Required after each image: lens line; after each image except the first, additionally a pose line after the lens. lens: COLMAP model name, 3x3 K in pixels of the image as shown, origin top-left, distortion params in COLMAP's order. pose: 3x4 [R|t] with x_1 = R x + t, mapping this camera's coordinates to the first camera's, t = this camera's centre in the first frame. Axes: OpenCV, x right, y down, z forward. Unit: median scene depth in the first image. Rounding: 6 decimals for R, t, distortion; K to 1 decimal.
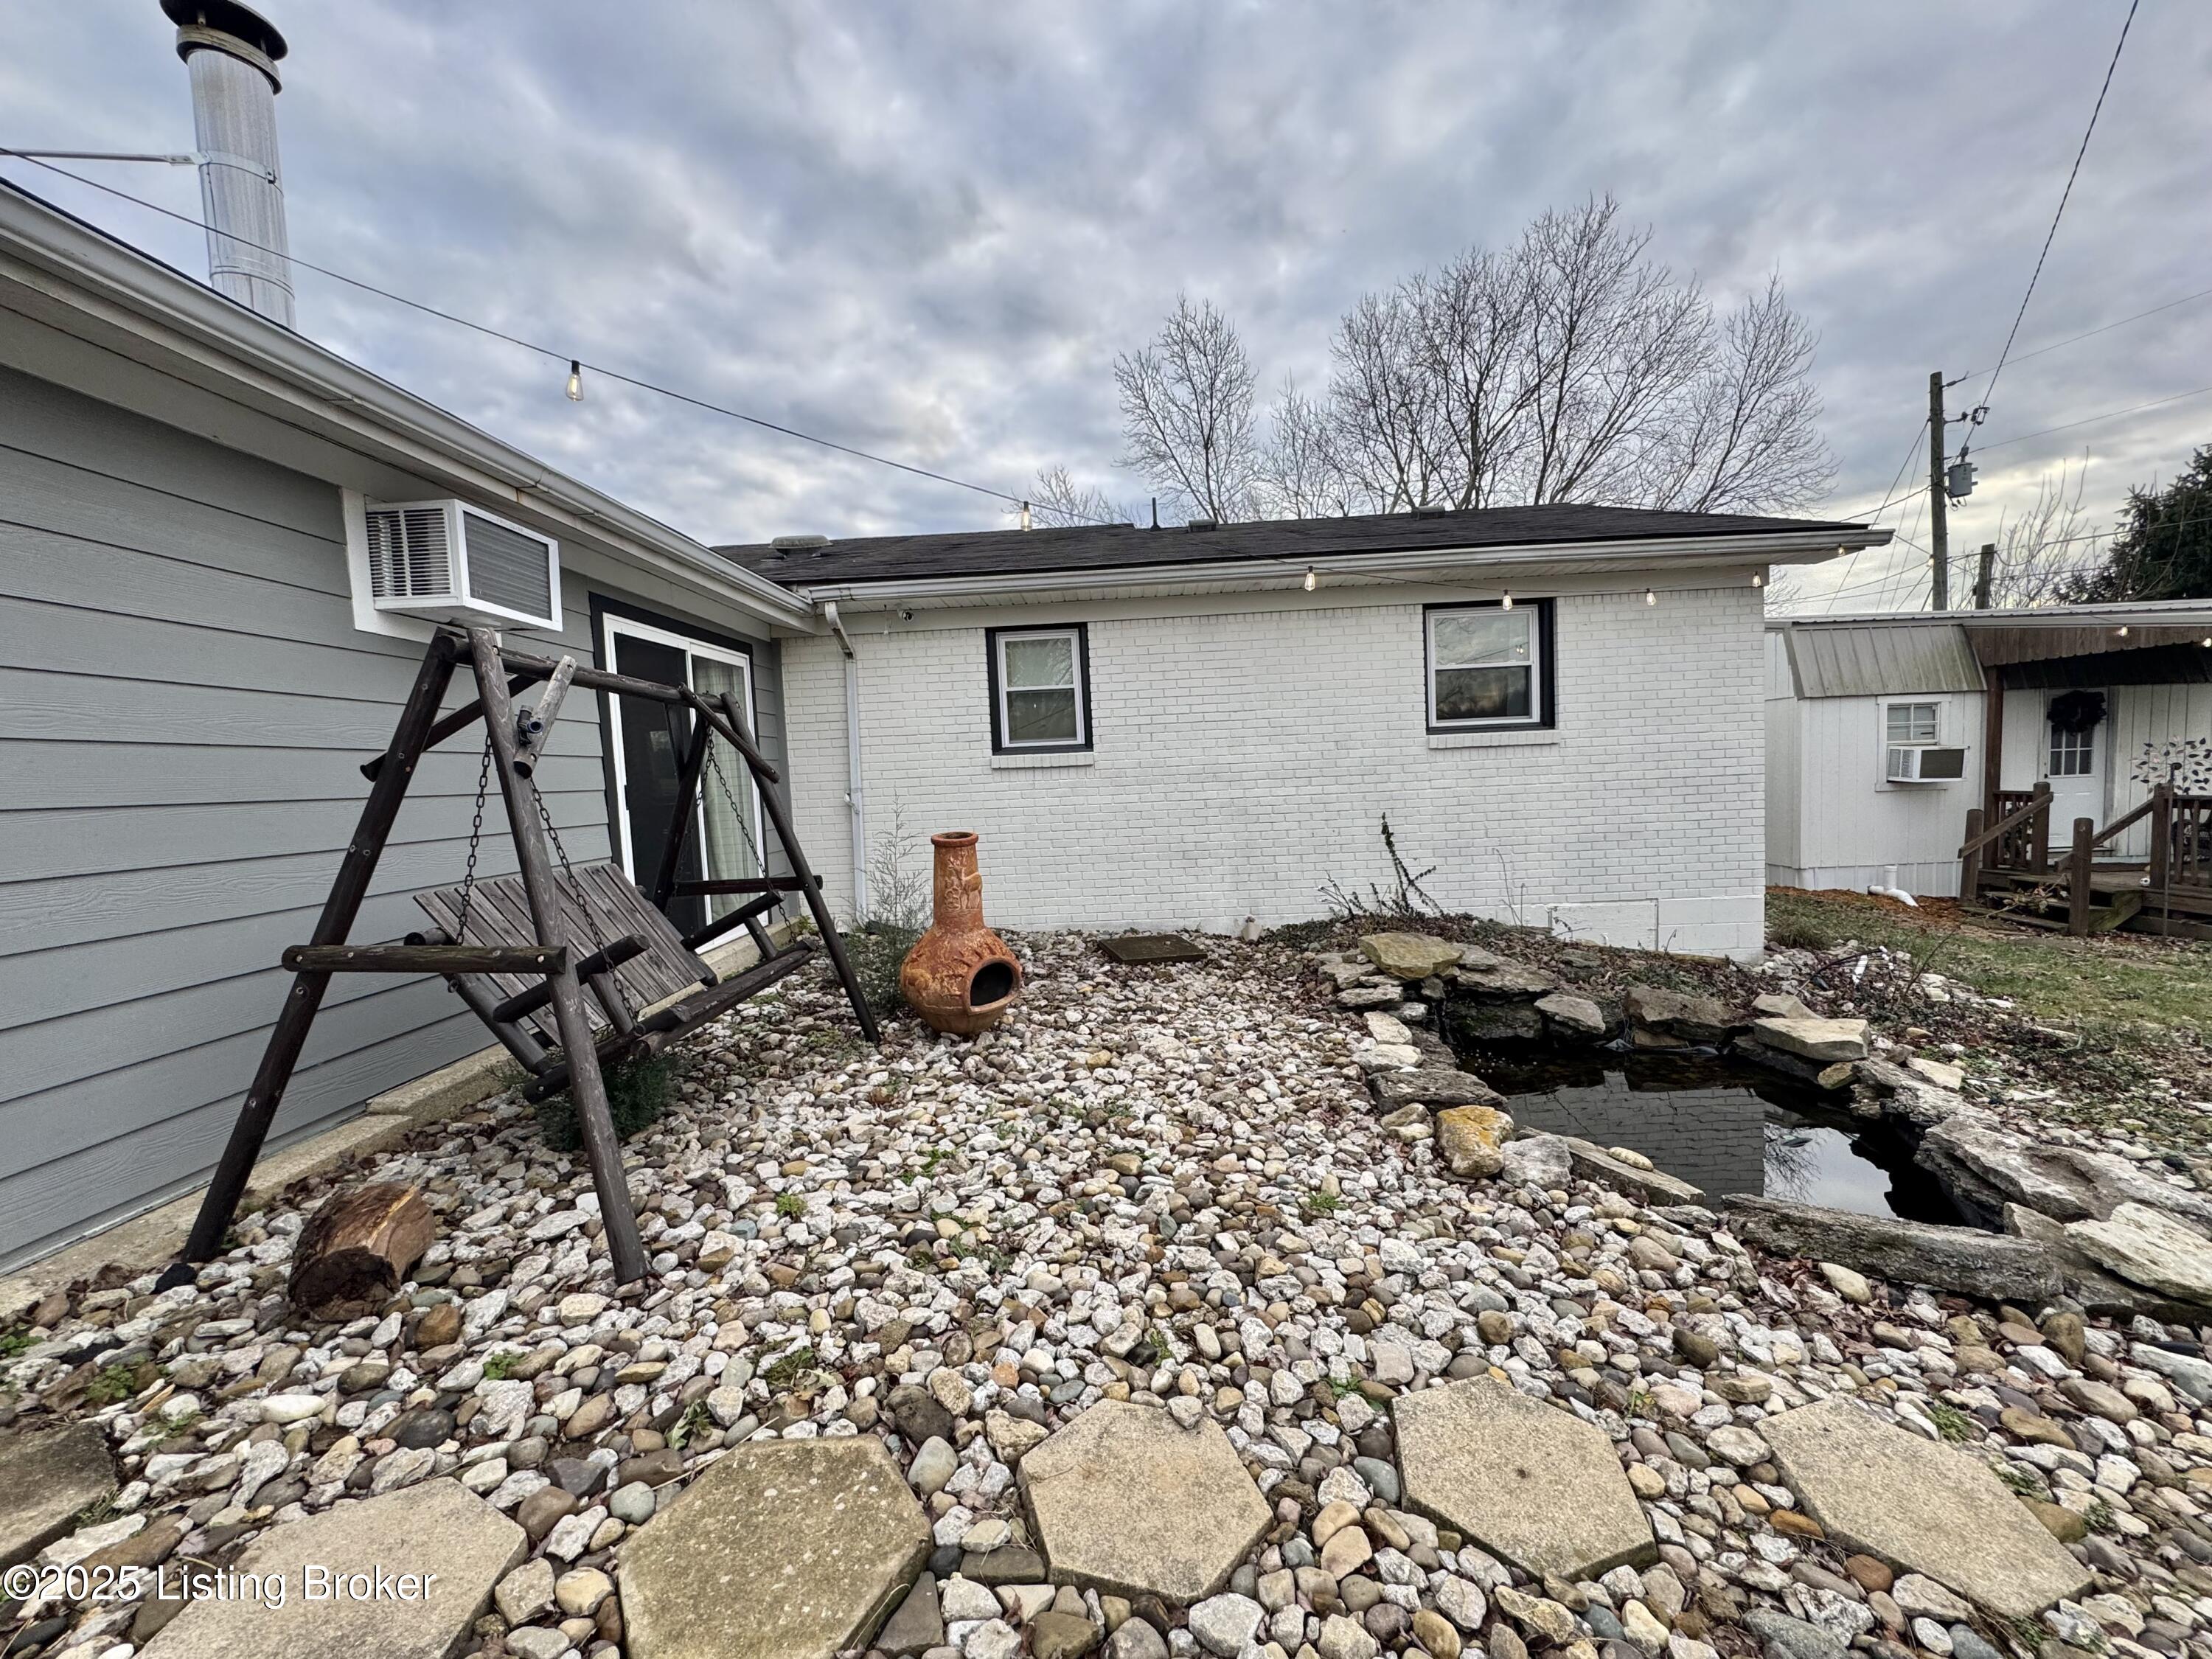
lens RADIAL K [[884.6, 0, 1098.2], [0, 884.6, 829.2], [0, 0, 1]] dist [-0.004782, 0.000831]
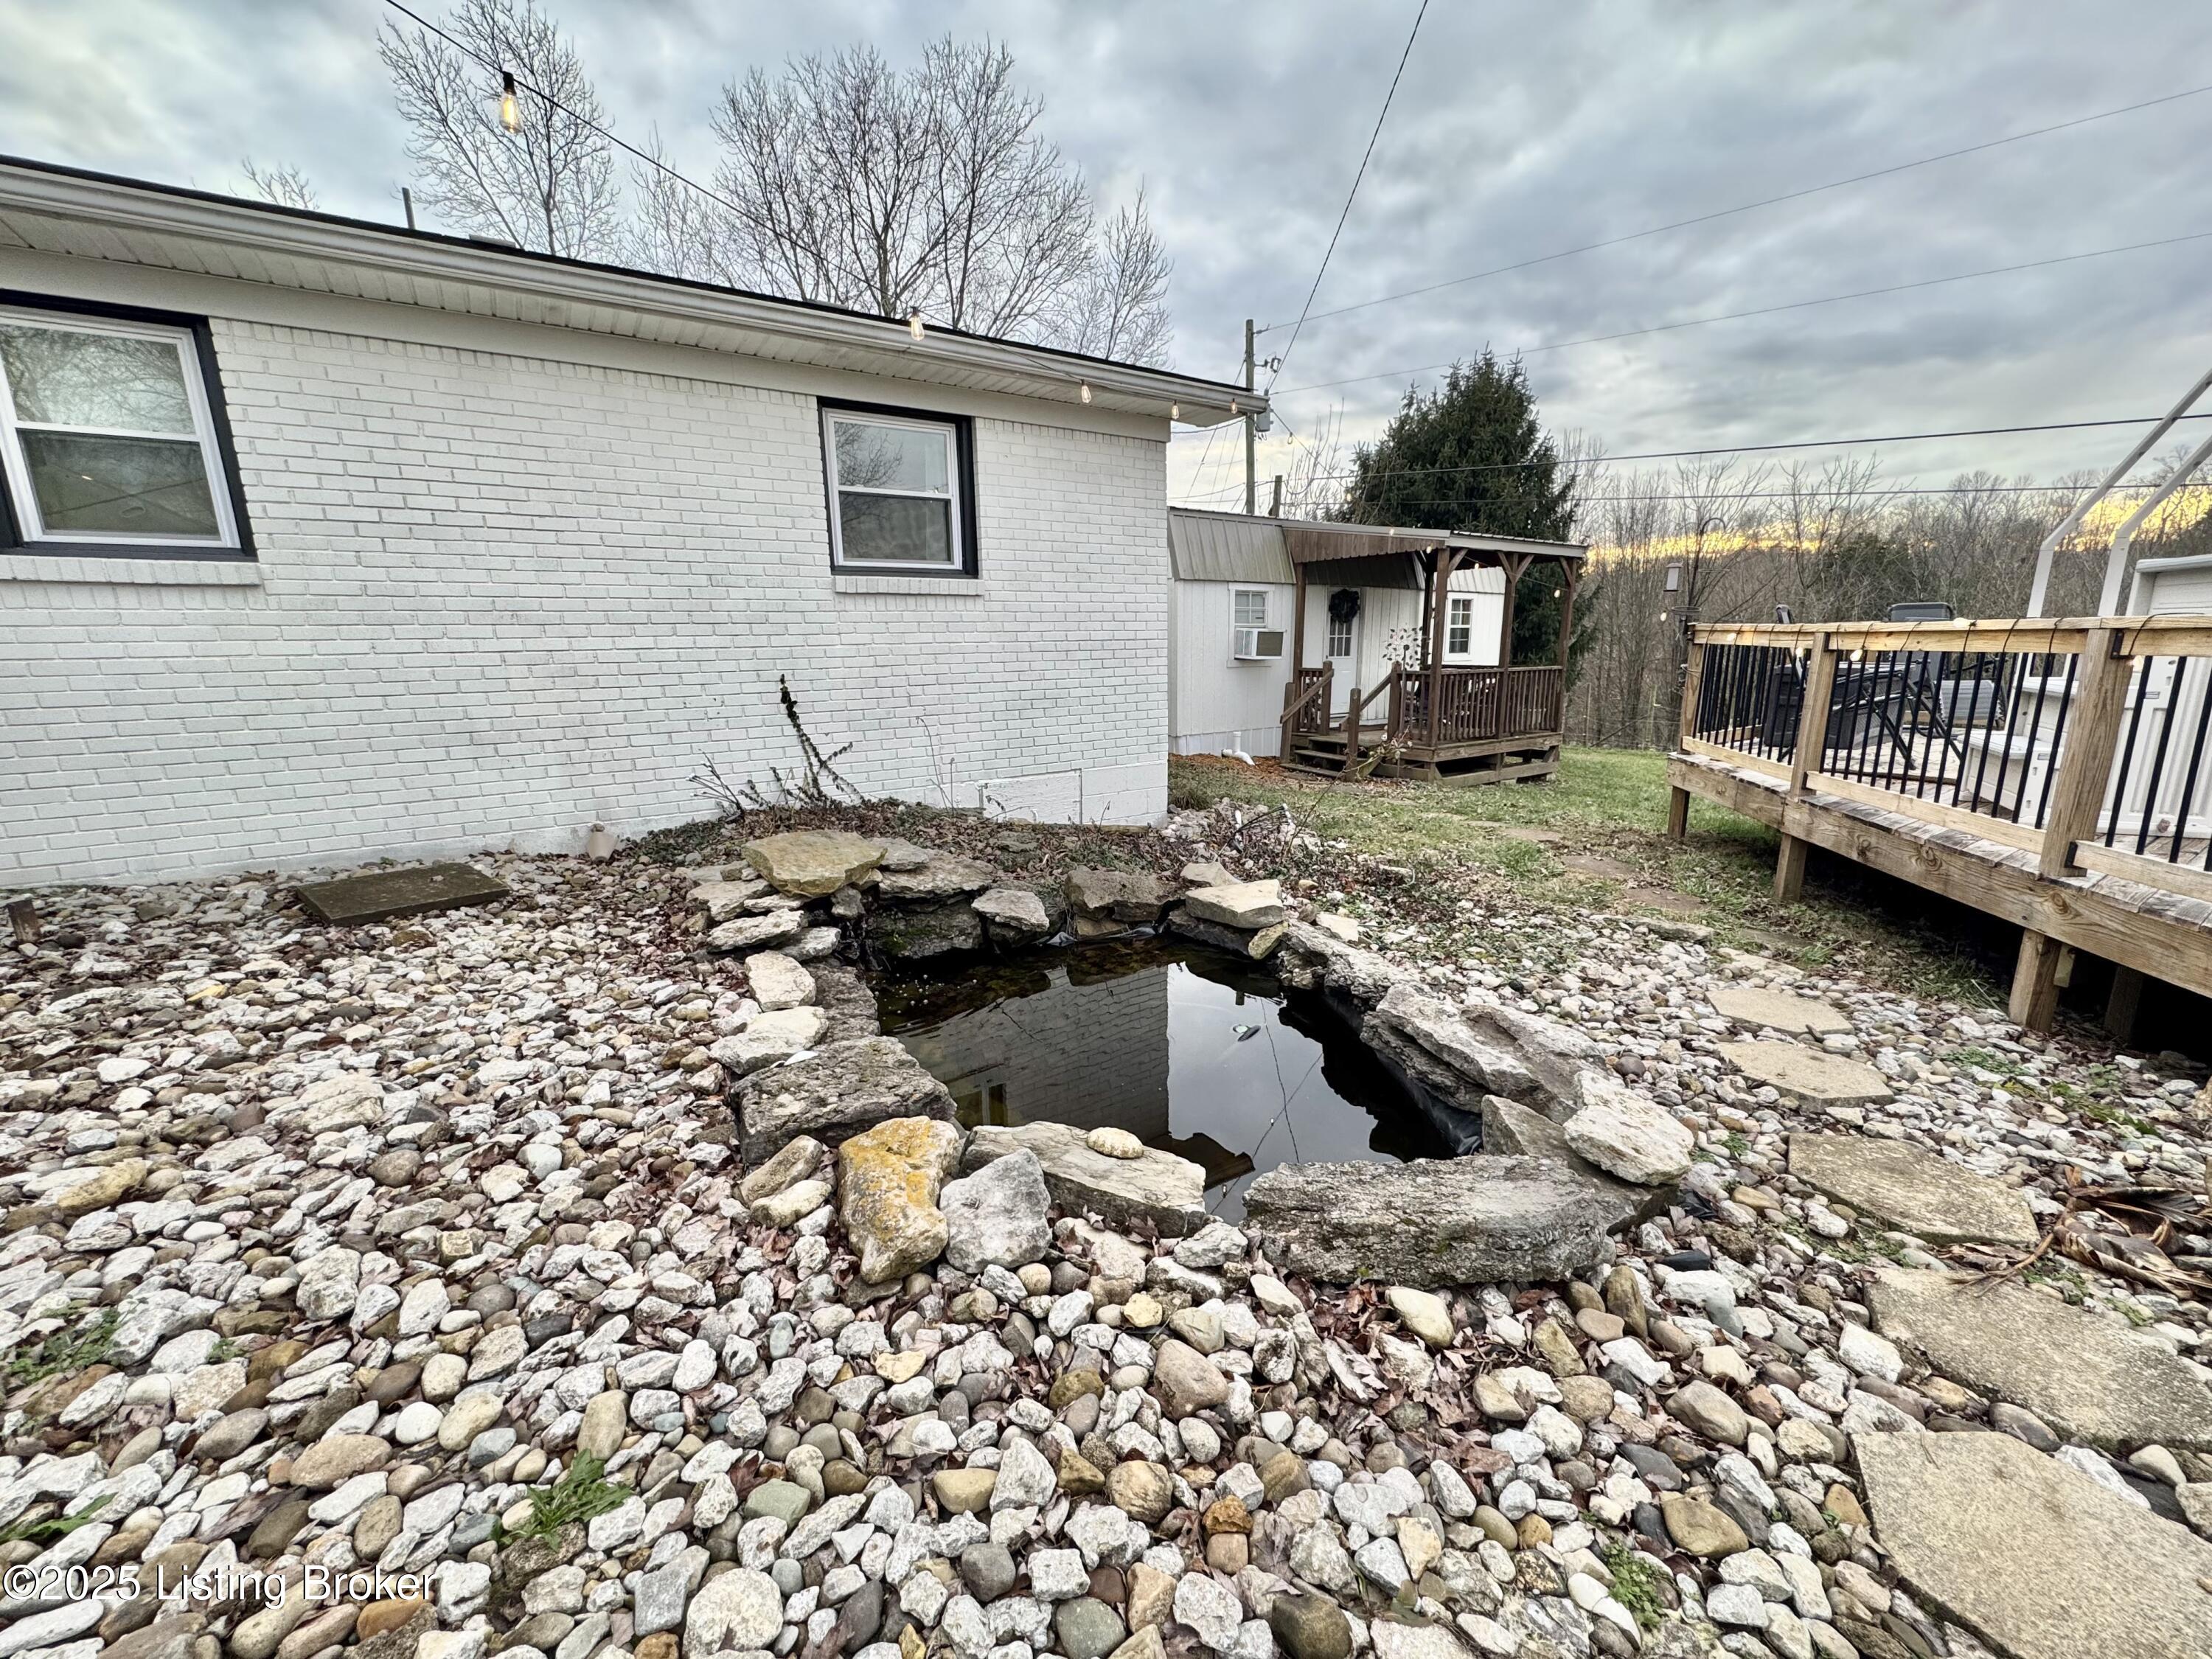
lens RADIAL K [[884.6, 0, 1111.4], [0, 884.6, 834.3], [0, 0, 1]] dist [-0.004782, 0.000831]
pose [[0.808004, -0.093170, 0.581764, 0.126178], [0.014772, 0.990311, 0.138082, 0.022427], [-0.588992, -0.102977, 0.801551, 0.269763]]
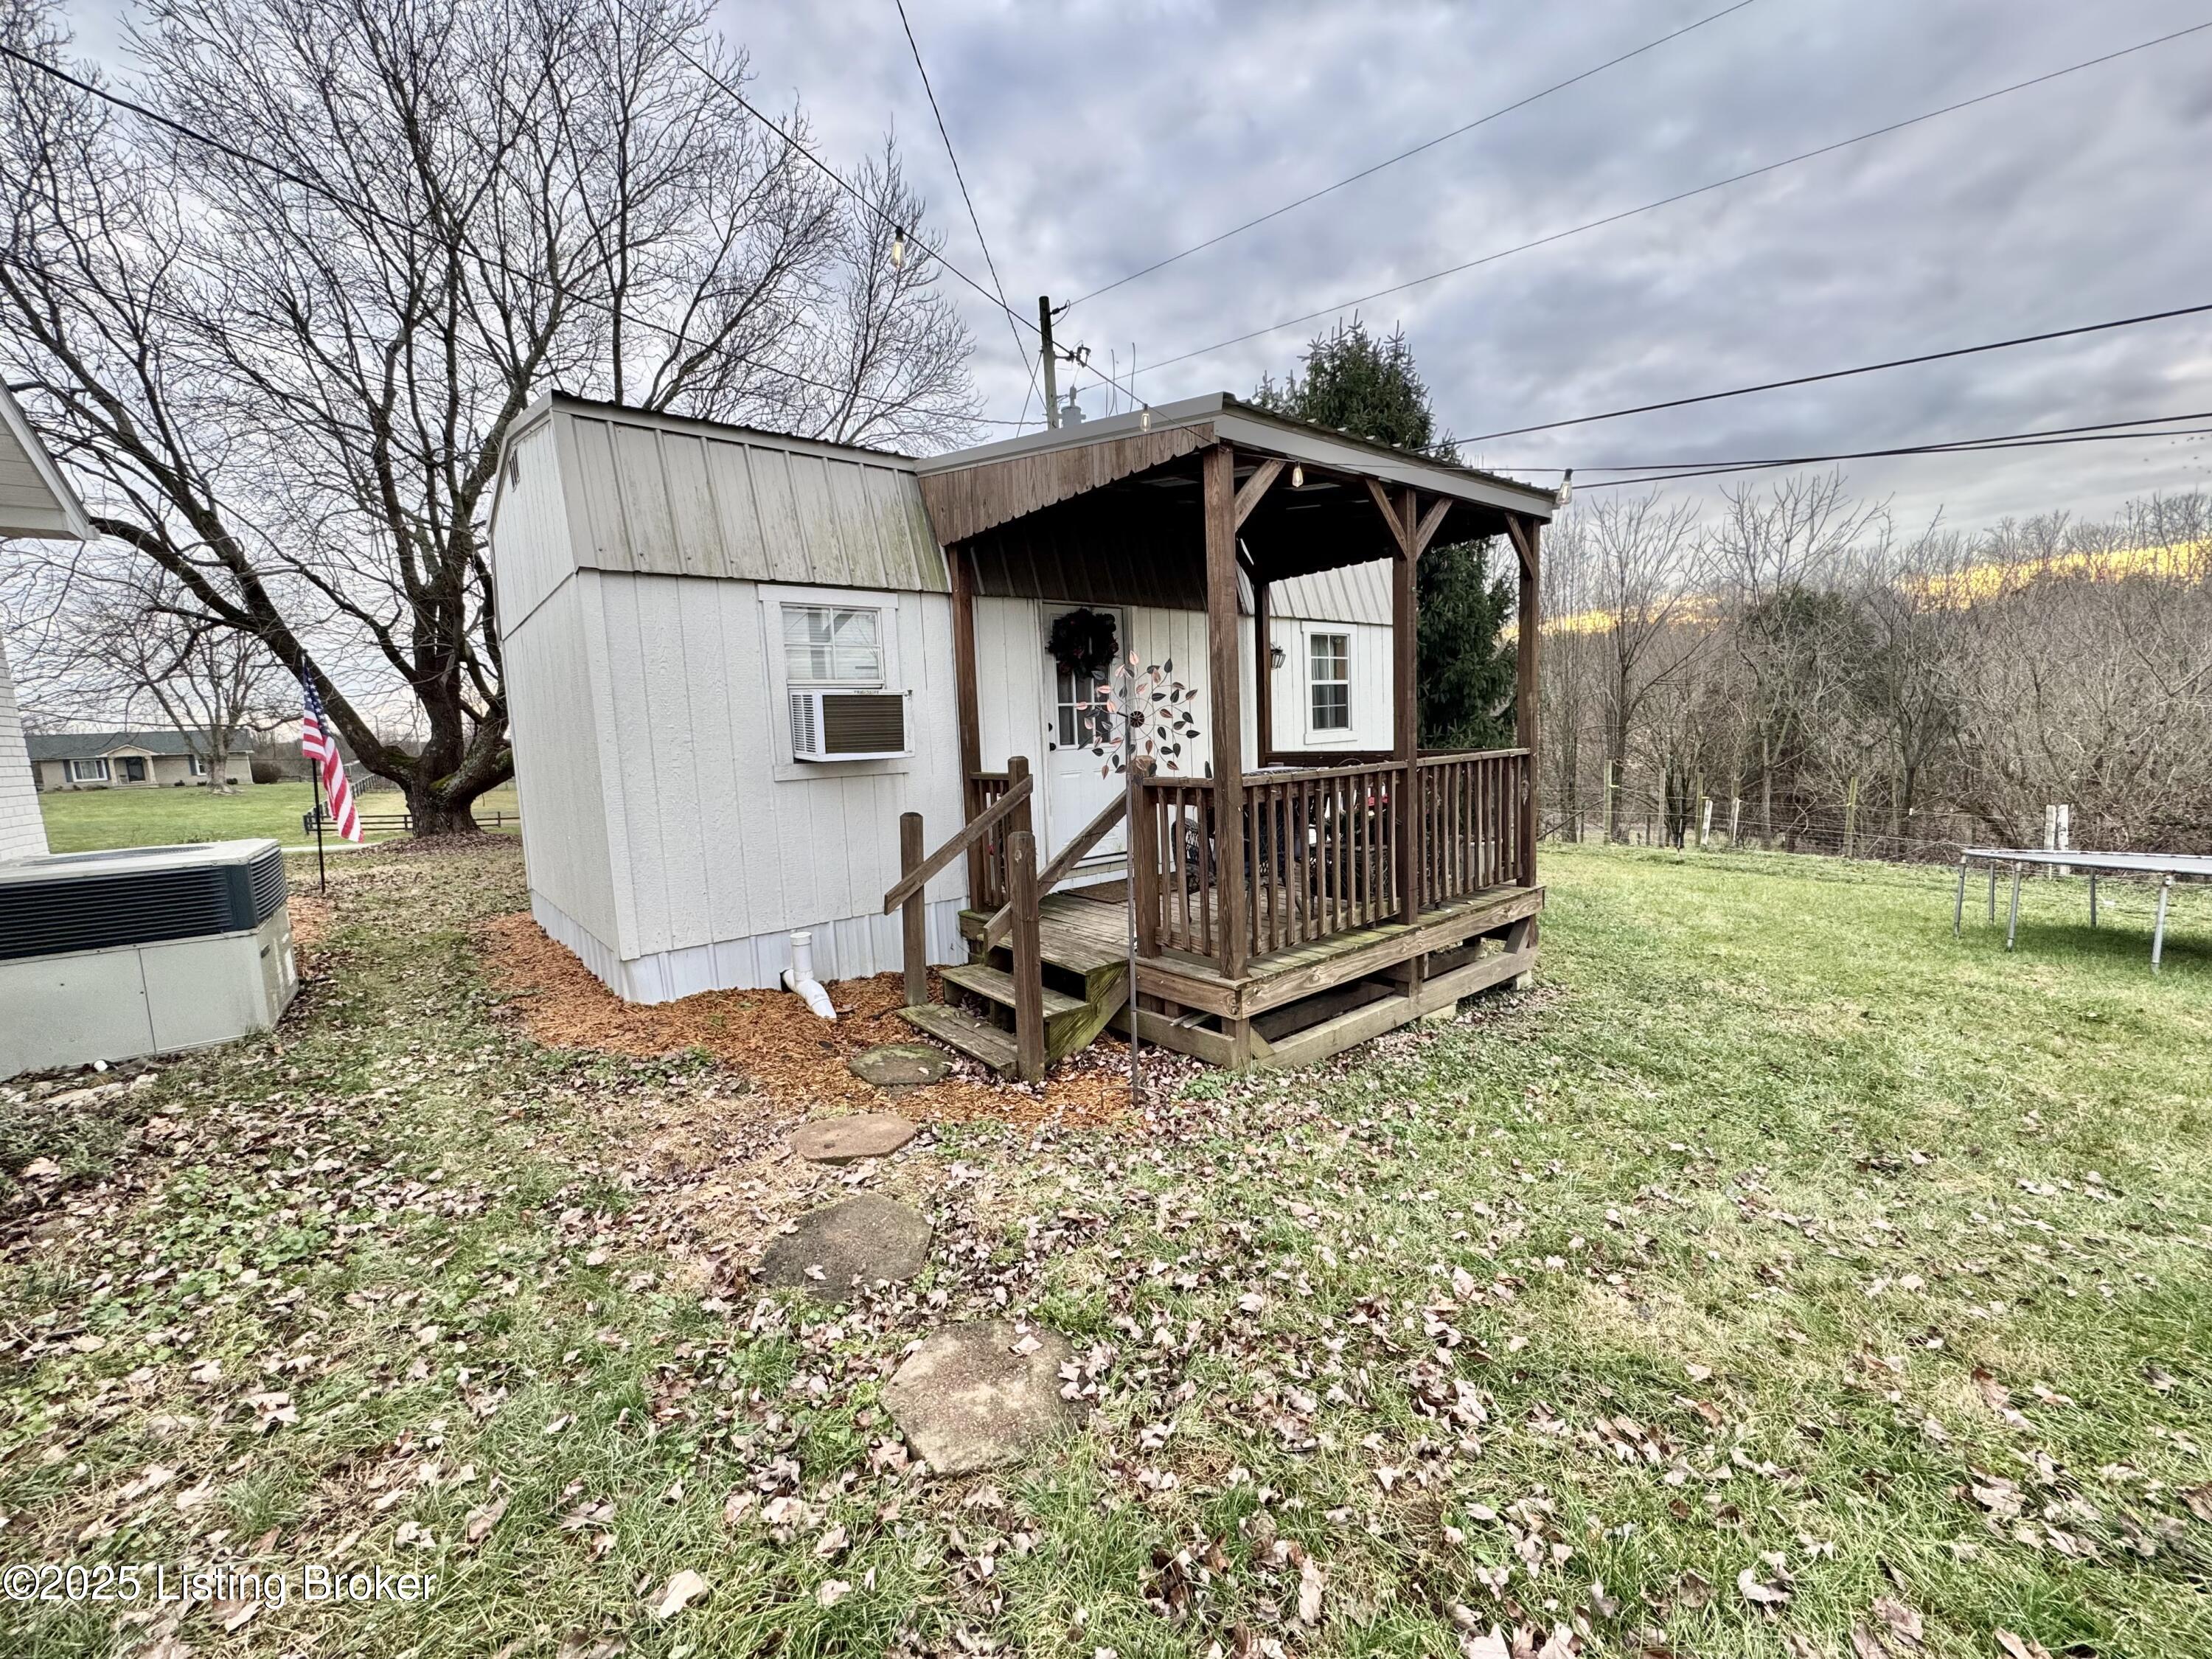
lens RADIAL K [[884.6, 0, 1112.7], [0, 884.6, 842.7], [0, 0, 1]] dist [-0.004782, 0.000831]
pose [[0.758345, -0.078530, 0.647106, 1.359521], [0.056825, 0.996902, 0.054386, -0.048405], [-0.649372, -0.004472, 0.760458, 0.973930]]
